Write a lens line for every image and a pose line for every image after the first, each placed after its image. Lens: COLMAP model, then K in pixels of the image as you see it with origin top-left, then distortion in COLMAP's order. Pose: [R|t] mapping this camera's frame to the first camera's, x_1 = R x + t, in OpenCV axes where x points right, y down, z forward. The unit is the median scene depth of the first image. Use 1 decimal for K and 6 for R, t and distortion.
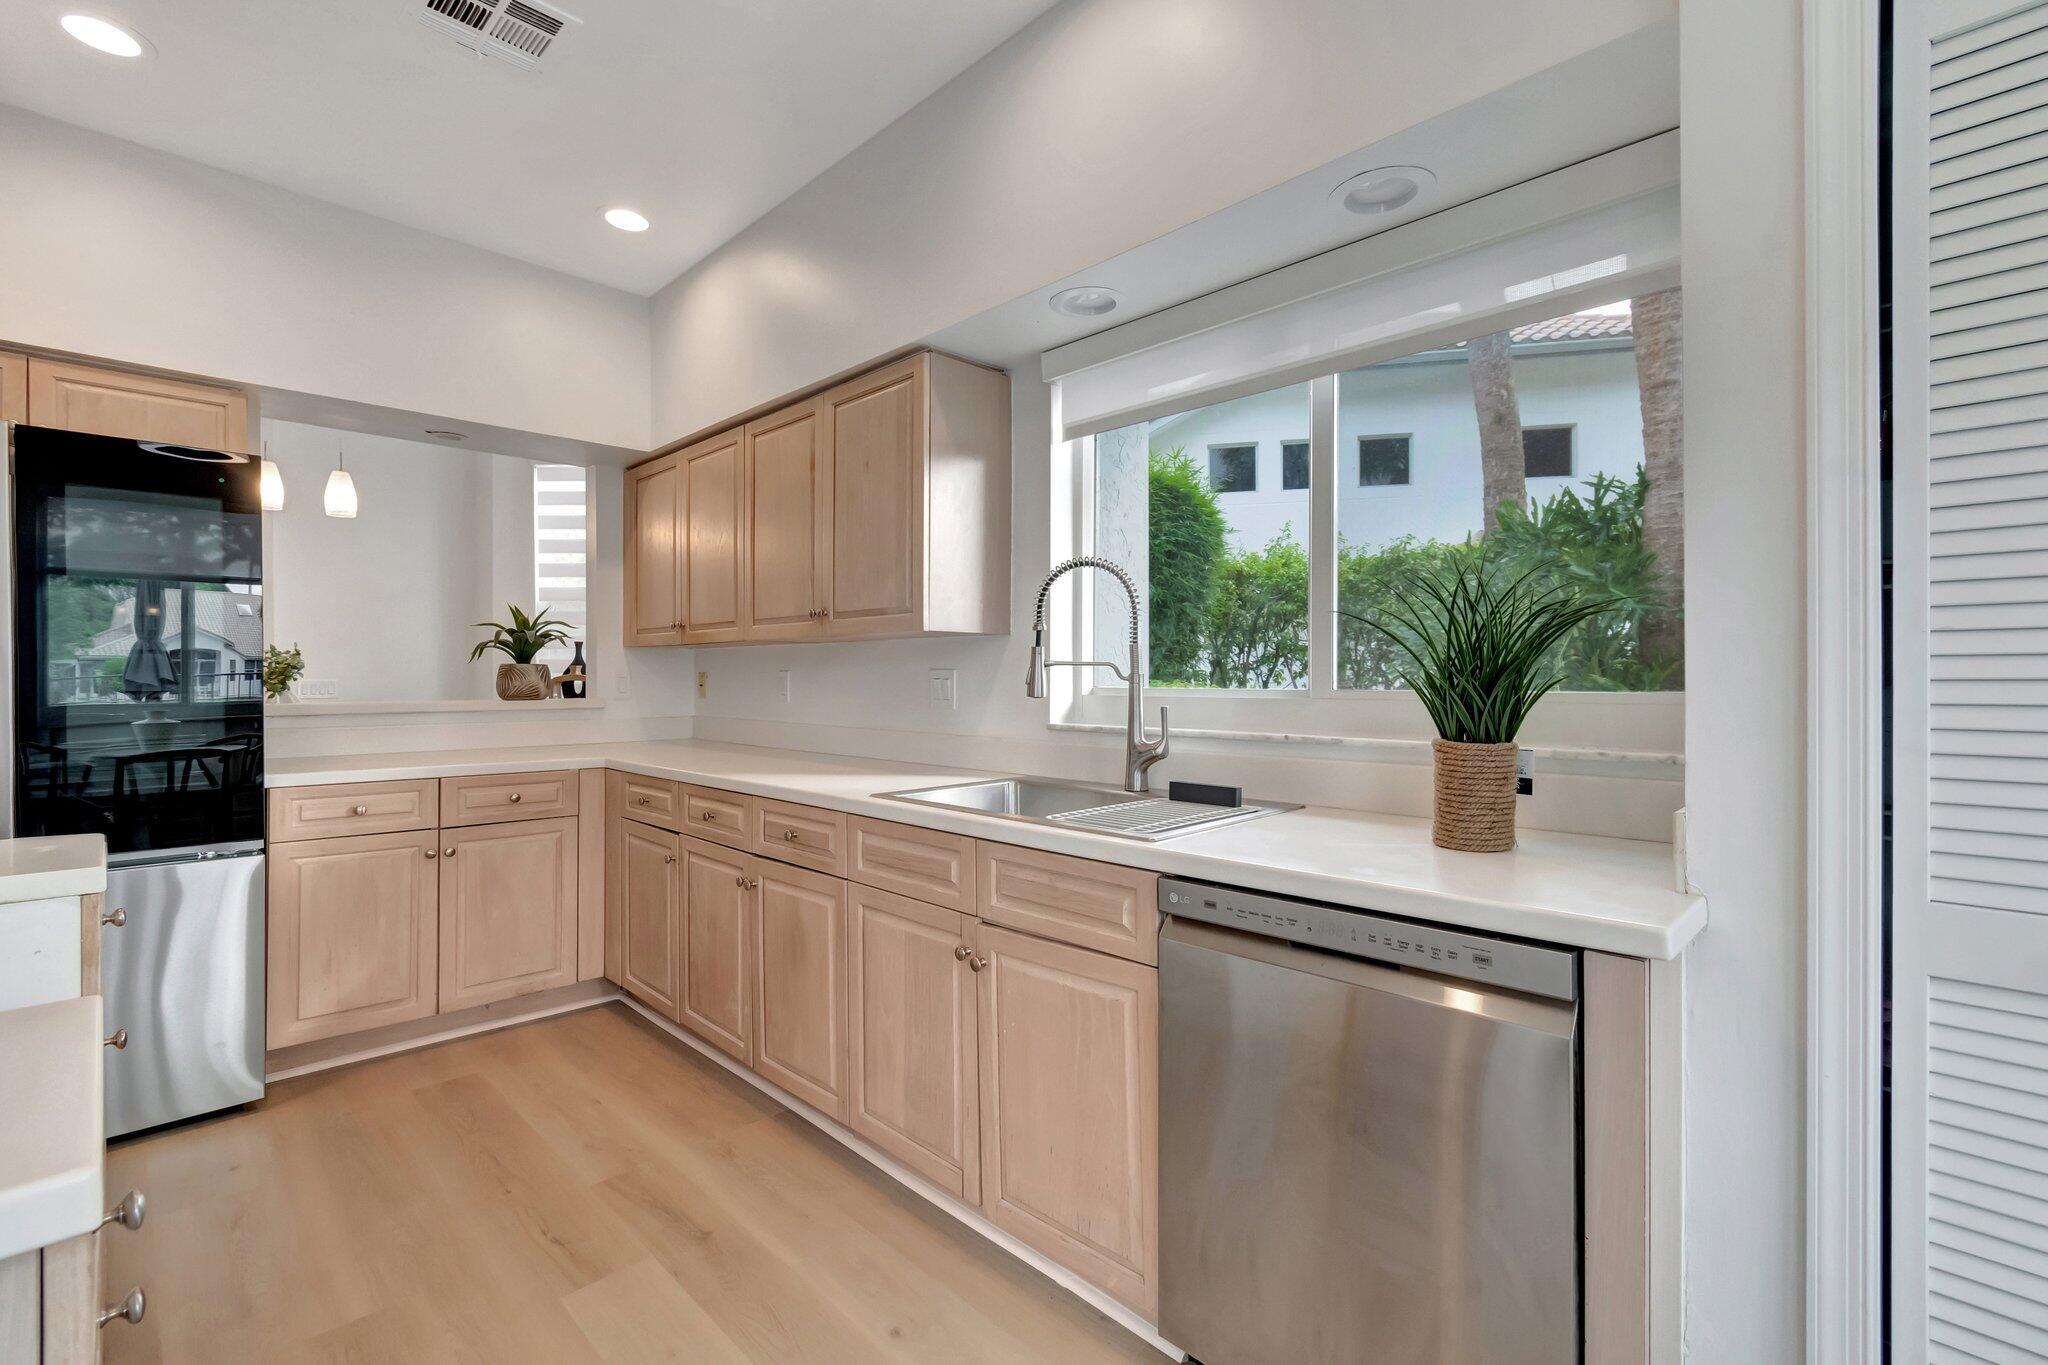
lens RADIAL K [[908.7, 0, 1014.6], [0, 908.7, 674.3], [0, 0, 1]] dist [-0.000254, -0.000622]
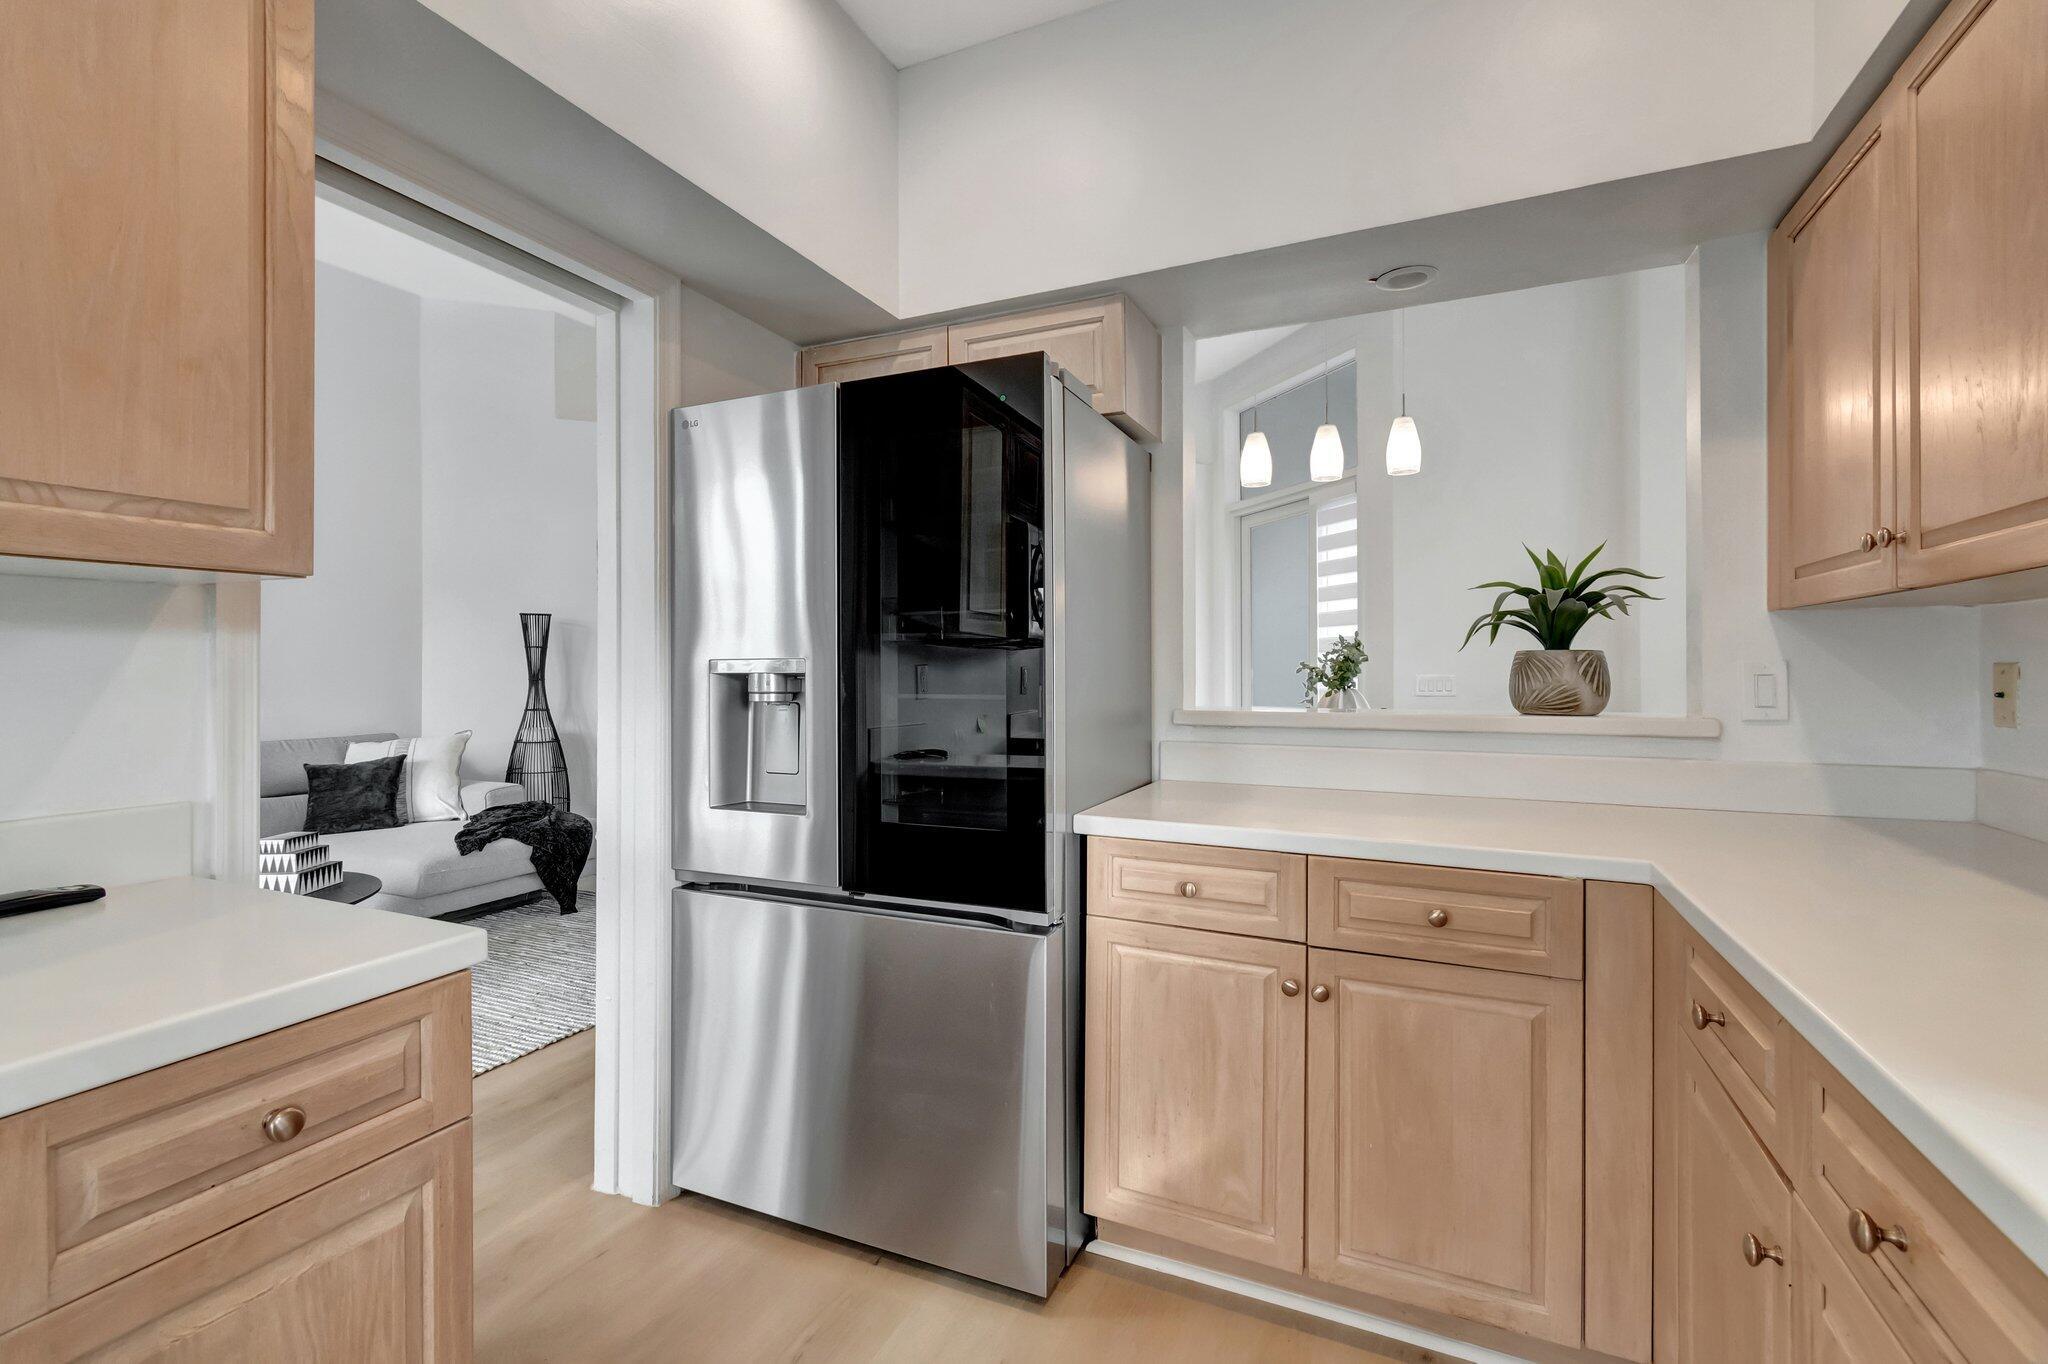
lens RADIAL K [[902.2, 0, 1020.0], [0, 902.2, 670.8], [0, 0, 1]] dist [-0.001273, -0.000947]
pose [[0.348200, 0.000659, -0.937420, -0.160830], [0.002589, 0.999995, 0.001665, -0.000582], [0.937417, -0.003007, 0.348197, 0.592917]]
